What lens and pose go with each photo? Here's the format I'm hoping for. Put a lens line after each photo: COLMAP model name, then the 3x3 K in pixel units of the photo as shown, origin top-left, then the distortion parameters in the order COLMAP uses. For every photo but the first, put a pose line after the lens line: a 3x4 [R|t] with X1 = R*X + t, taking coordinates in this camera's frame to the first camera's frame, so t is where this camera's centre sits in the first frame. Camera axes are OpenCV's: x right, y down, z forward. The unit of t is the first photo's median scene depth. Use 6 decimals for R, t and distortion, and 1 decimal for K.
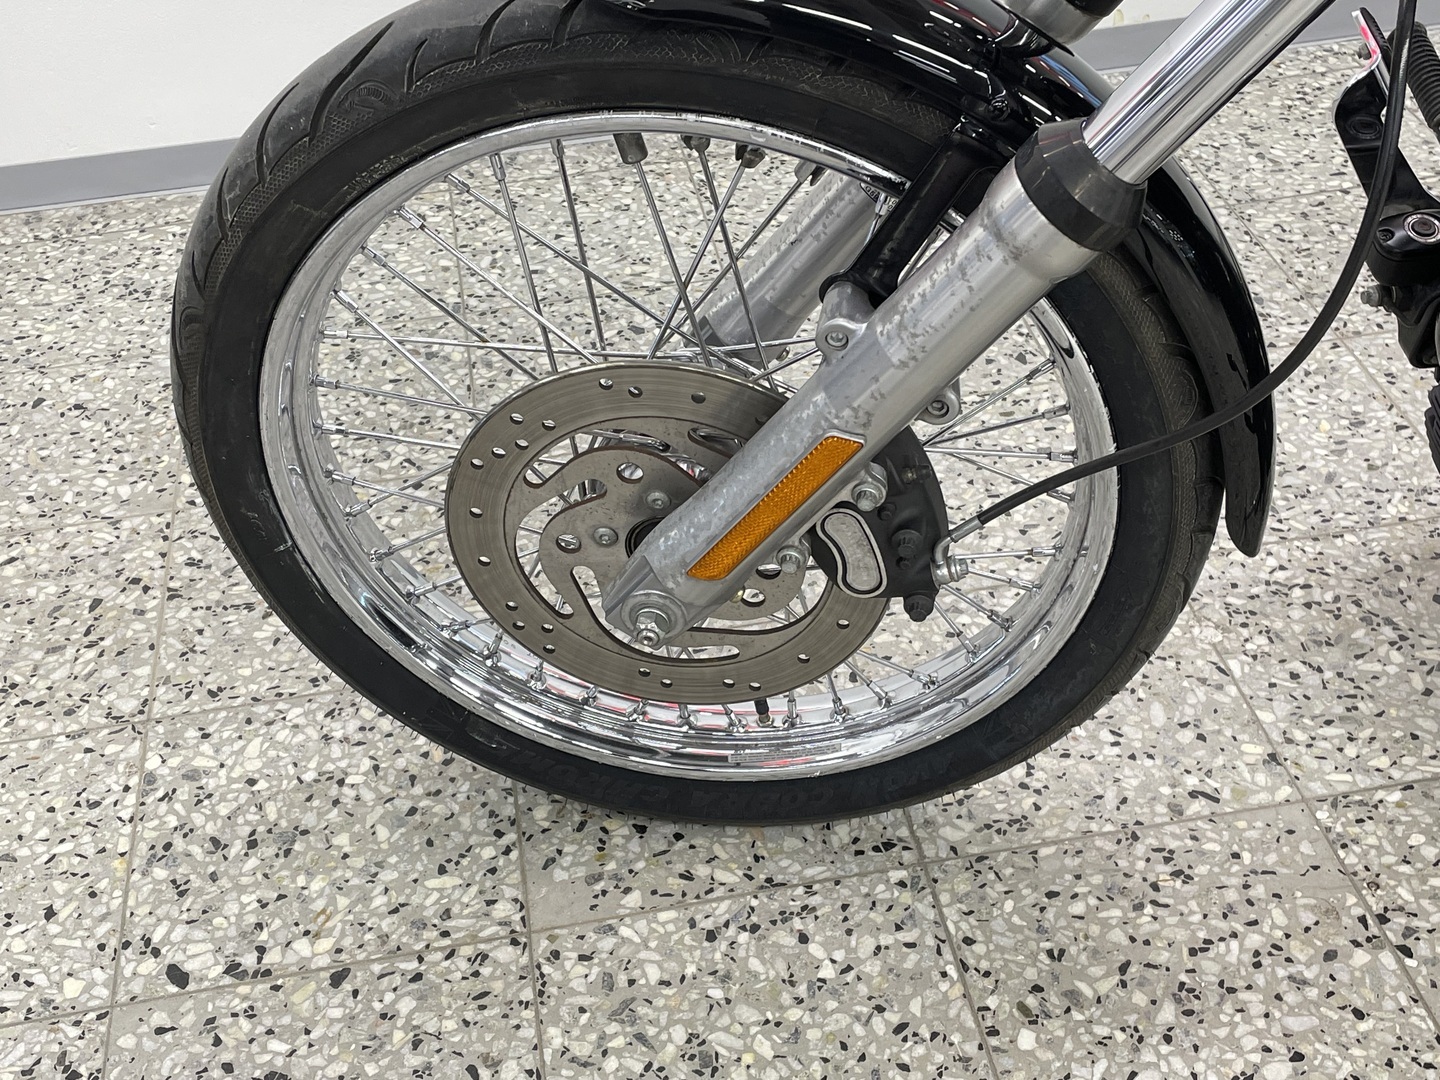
lens RADIAL K [[1787.5, 0, 727.1], [0, 1787.5, 550.5], [0, 0, 1]] dist [0.059474, 0.000000]
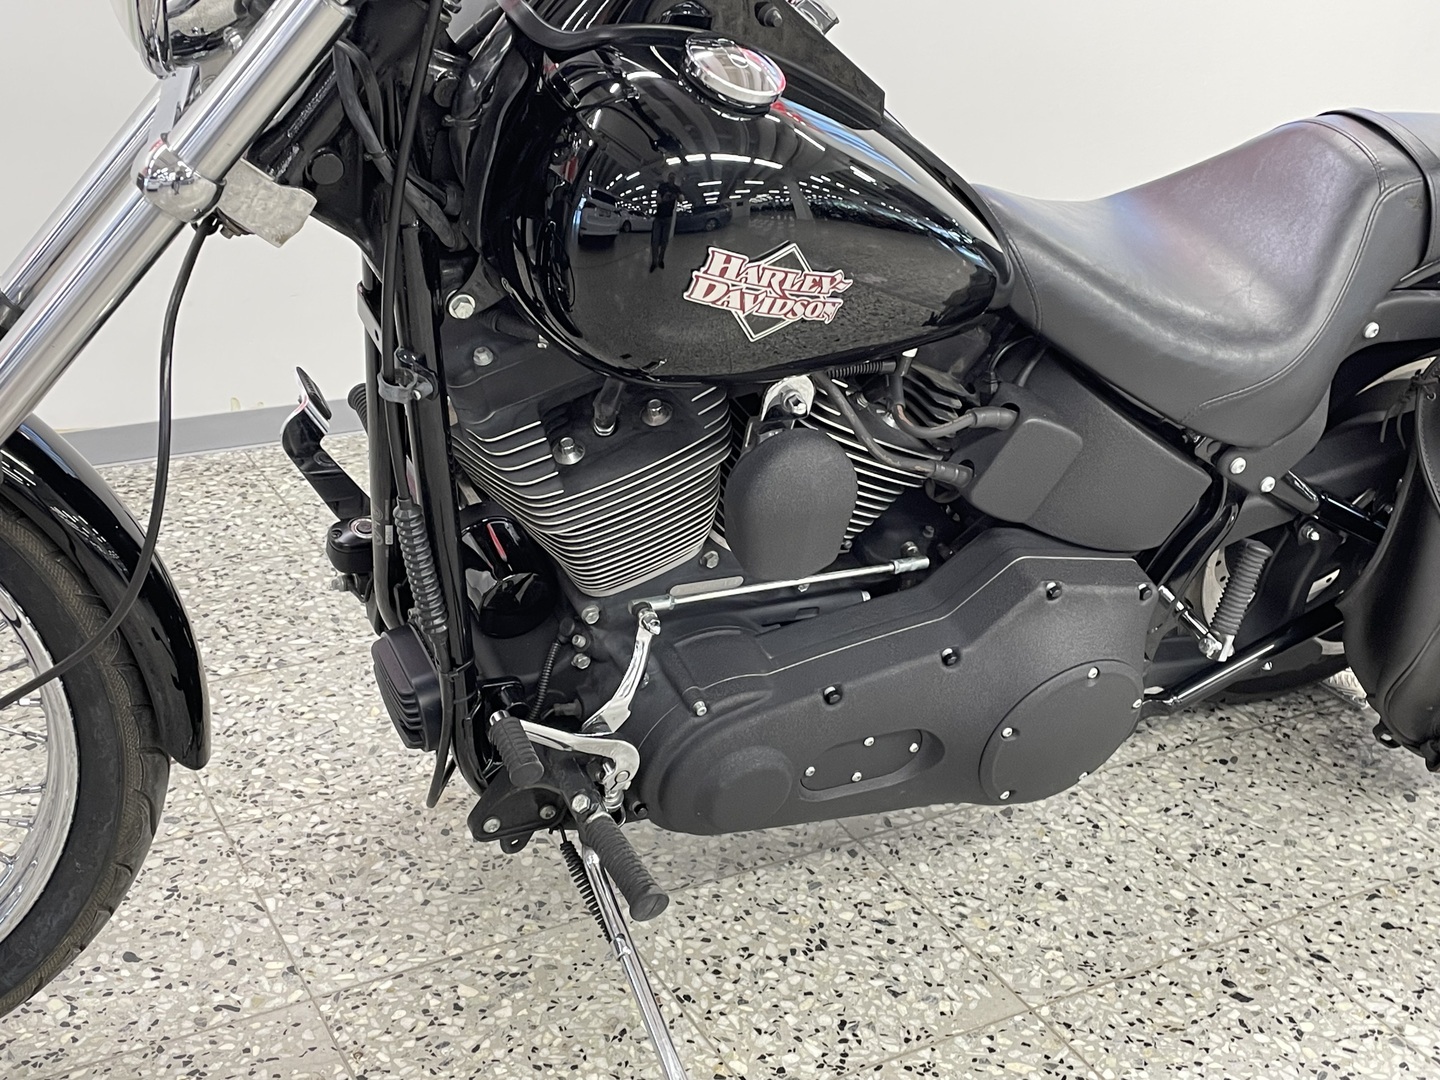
lens RADIAL K [[1787.5, 0, 734.9], [0, 1787.5, 536.7], [0, 0, 1]] dist [0.059474, 0.000000]
pose [[0.931686, -0.035870, 0.361490, 0.169691], [0.120668, 0.969168, -0.214834, 0.139235], [-0.342639, 0.243778, 0.907288, -0.266307]]
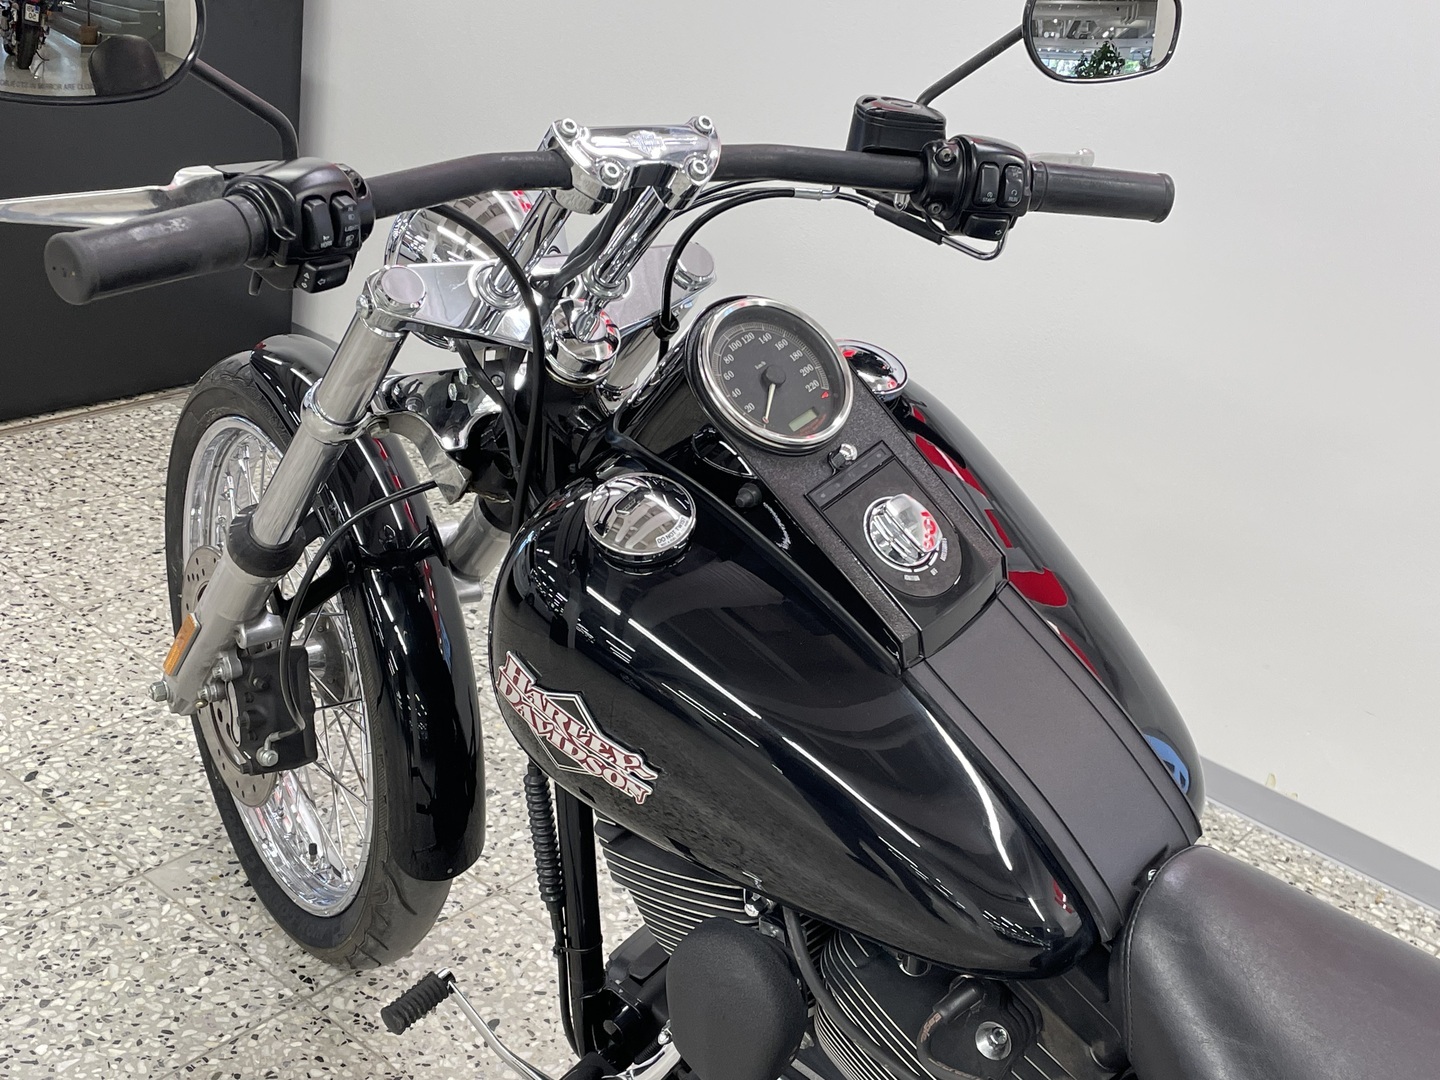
lens RADIAL K [[1787.5, 0, 708.6], [0, 1787.5, 544.1], [0, 0, 1]] dist [0.059474, 0.000000]
pose [[0.641879, 0.458865, -0.614357, 1.100755], [-0.610267, 0.790803, -0.046952, -0.264510], [0.464291, 0.405059, 0.787630, -0.170442]]
